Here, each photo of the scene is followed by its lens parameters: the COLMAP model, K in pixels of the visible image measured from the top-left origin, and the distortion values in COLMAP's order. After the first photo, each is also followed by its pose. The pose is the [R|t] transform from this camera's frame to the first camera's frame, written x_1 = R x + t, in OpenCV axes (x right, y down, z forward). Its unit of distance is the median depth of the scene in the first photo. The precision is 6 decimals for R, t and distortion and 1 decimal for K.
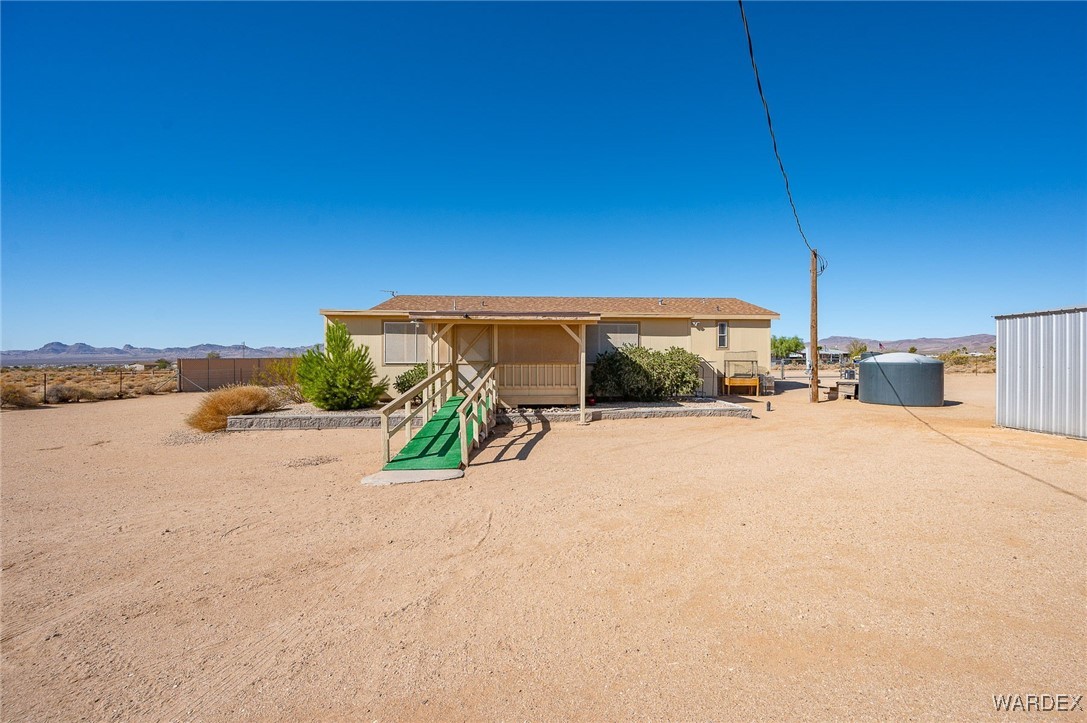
lens RADIAL K [[468.6, 0, 554.3], [0, 468.6, 361.7], [0, 0, 1]] dist [0.003519, -0.000088]
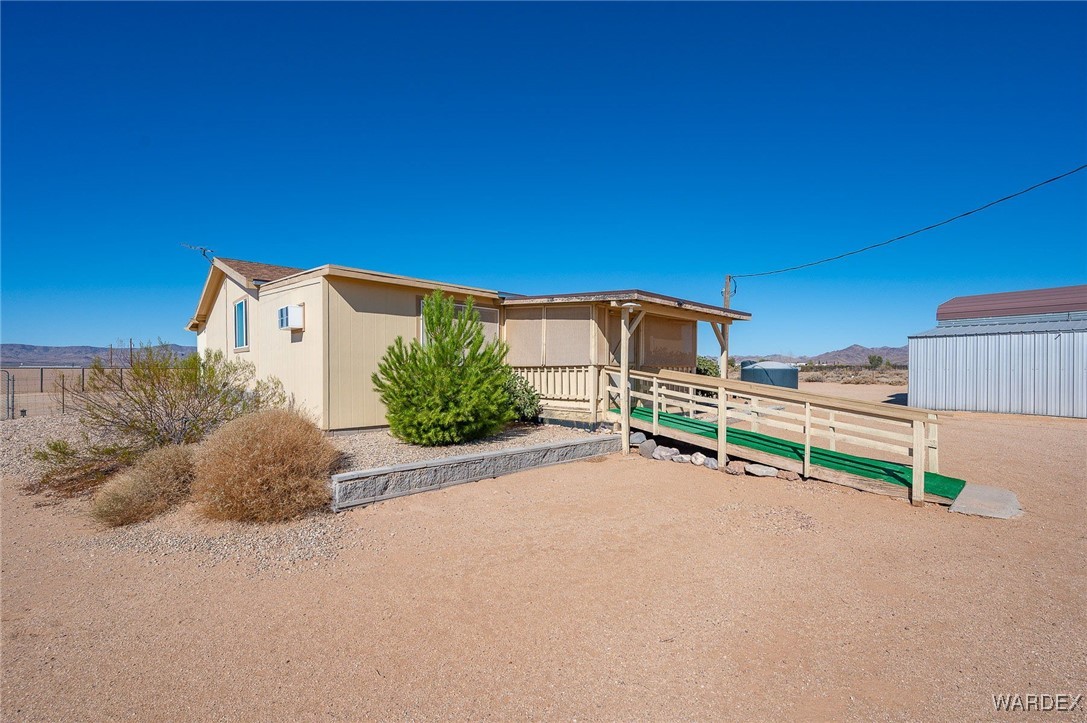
lens RADIAL K [[468.6, 0, 554.6], [0, 468.6, 361.8], [0, 0, 1]] dist [0.003519, -0.000088]
pose [[0.769728, 0.013418, 0.638231, -0.588887], [0.003424, 0.999678, -0.025146, 0.013111], [-0.638363, 0.021541, 0.769434, 0.371853]]
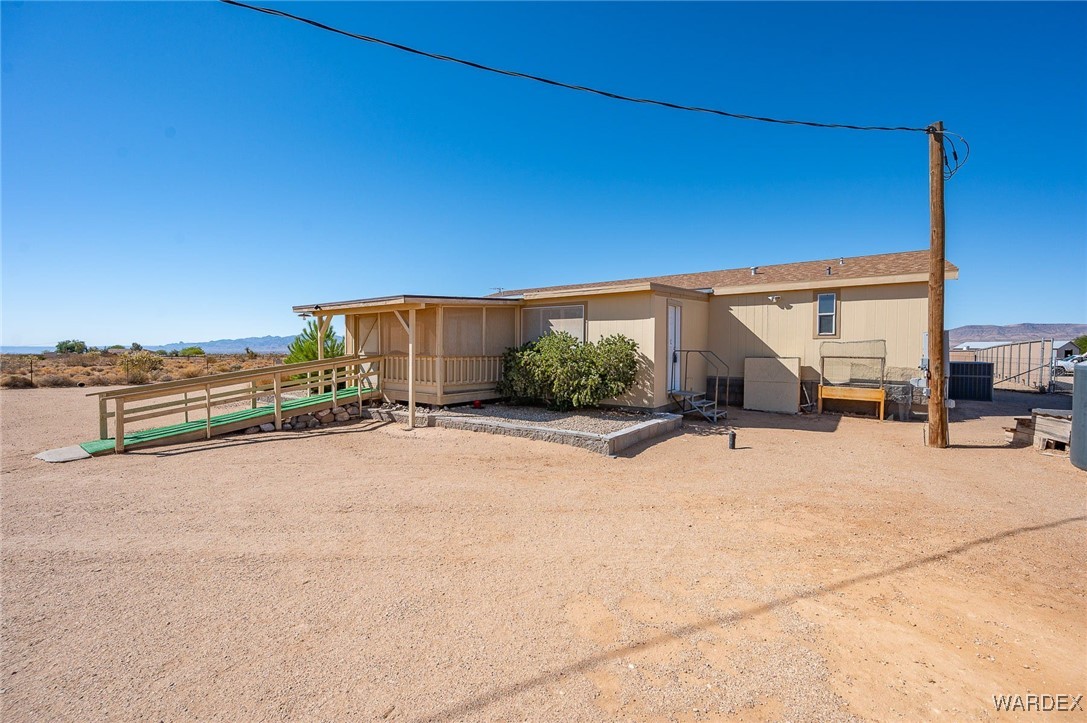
lens RADIAL K [[434.5, 0, 543.6], [0, 434.5, 357.1], [0, 0, 1]] dist [0.002162, -0.000908]
pose [[0.765408, 0.016442, -0.643336, 0.575831], [-0.010781, 0.999861, 0.012728, -0.005885], [0.643455, -0.002806, 0.765478, 0.434410]]
